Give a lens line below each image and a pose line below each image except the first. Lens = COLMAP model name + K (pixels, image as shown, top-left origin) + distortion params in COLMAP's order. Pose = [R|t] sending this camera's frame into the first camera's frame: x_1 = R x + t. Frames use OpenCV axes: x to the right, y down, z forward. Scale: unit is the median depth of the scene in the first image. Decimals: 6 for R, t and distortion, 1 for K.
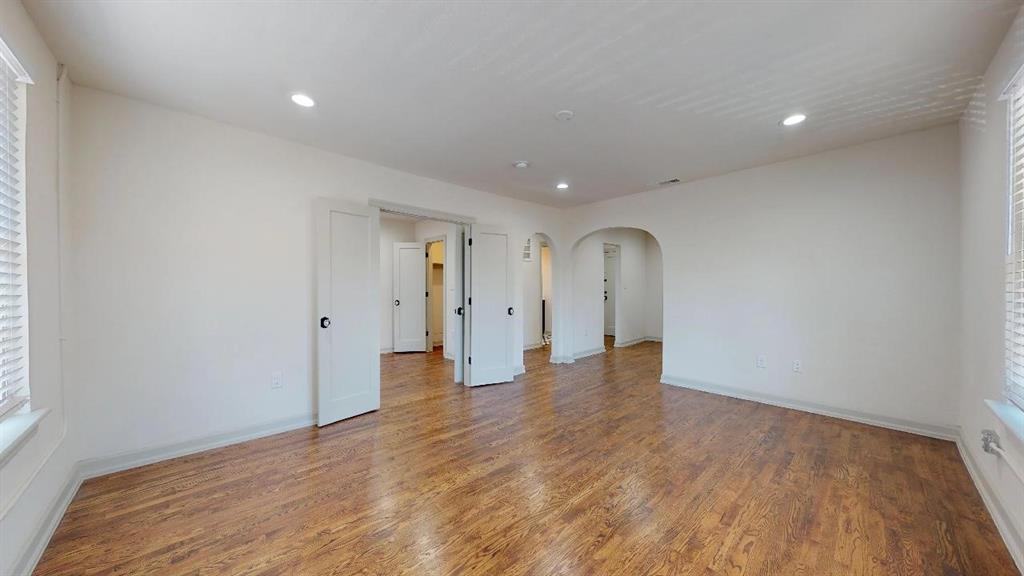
lens RADIAL K [[343.5, 0, 512.0], [0, 343.5, 288.0], [0, 0, 1]] dist [0.000818, 0.000036]
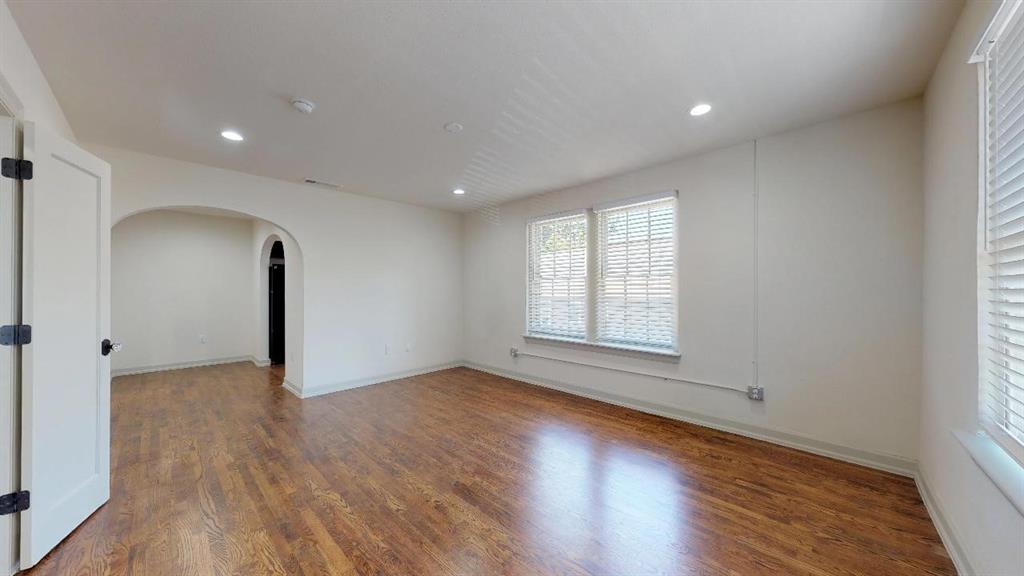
lens RADIAL K [[343.5, 0, 512.0], [0, 343.5, 288.0], [0, 0, 1]] dist [0.000818, 0.000036]
pose [[-0.052534, 0.007744, 0.998589, -0.805370], [0.008027, 0.999941, -0.007332, -0.007005], [-0.998587, 0.007630, -0.052593, 0.795348]]
